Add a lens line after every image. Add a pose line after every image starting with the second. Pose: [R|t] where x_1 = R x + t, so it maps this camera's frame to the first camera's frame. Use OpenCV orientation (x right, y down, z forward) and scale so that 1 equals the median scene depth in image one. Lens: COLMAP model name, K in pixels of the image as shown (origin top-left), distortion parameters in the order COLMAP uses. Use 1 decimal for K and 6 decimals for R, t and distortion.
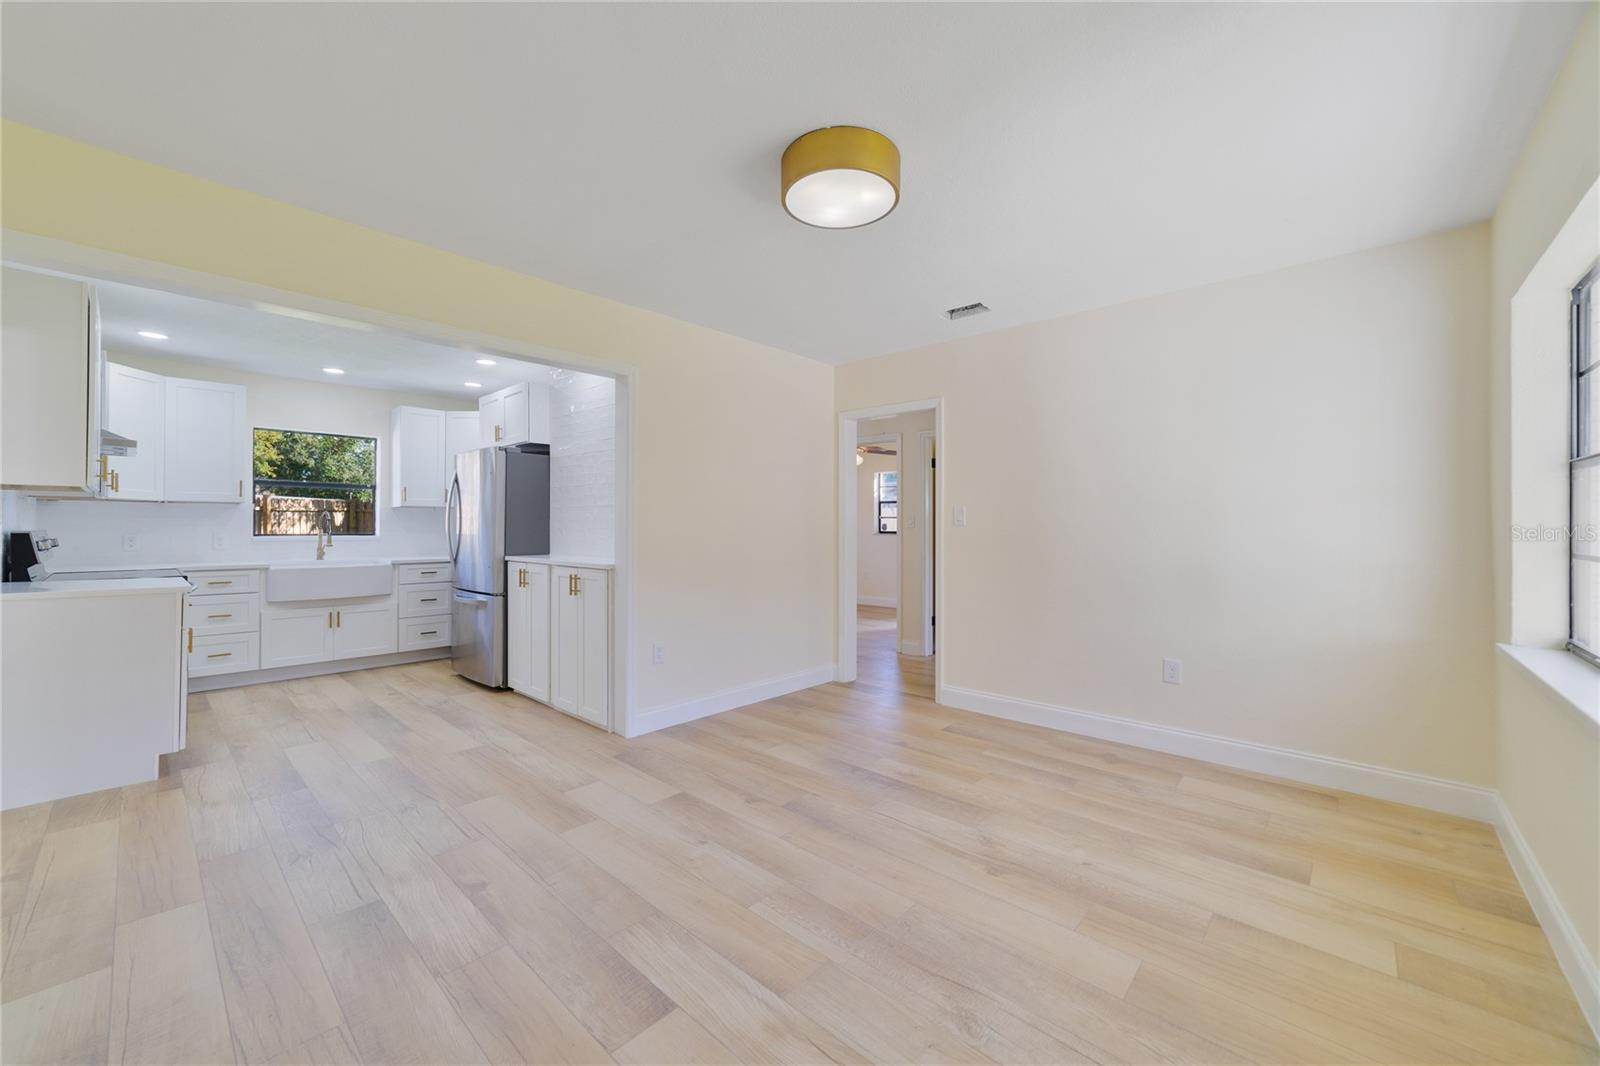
lens RADIAL K [[617.7, 0, 786.2], [0, 617.7, 521.8], [0, 0, 1]] dist [-0.012747, 0.001545]
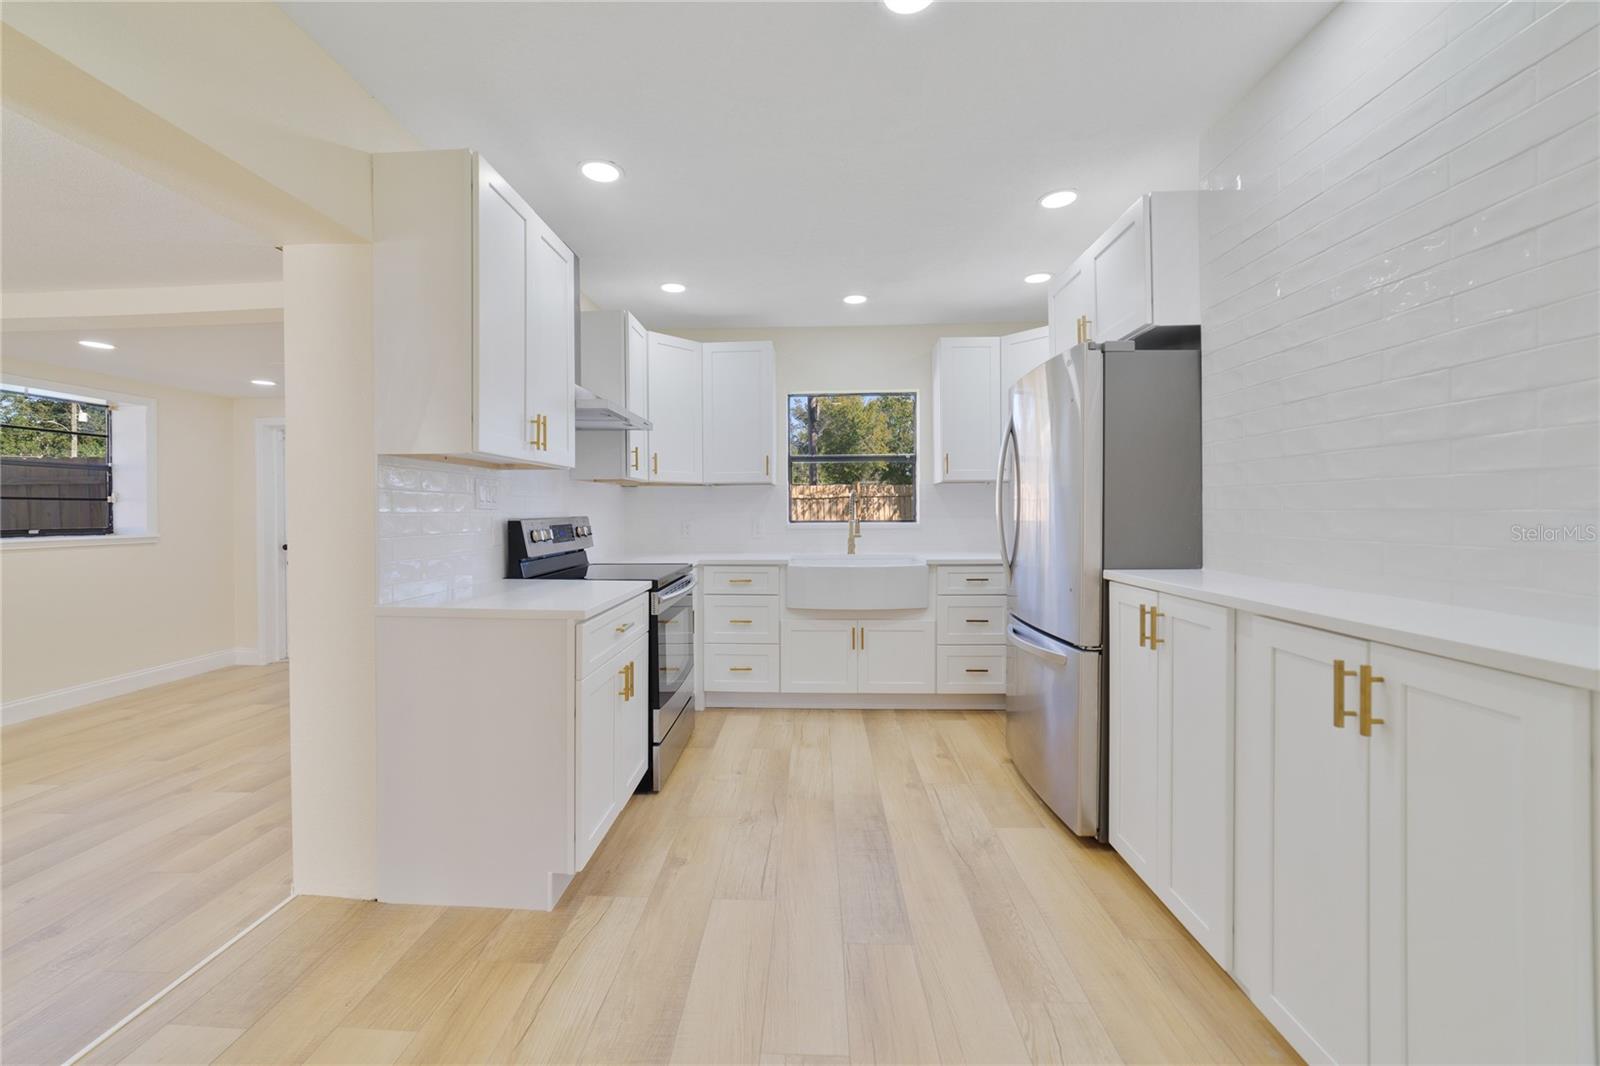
lens RADIAL K [[617.7, 0, 786.2], [0, 617.7, 520.3], [0, 0, 1]] dist [-0.012747, 0.001545]
pose [[0.644273, 0.003738, -0.764787, -0.249615], [0.014684, 0.999743, 0.017256, 0.005641], [0.764655, -0.022347, 0.644052, 0.505616]]
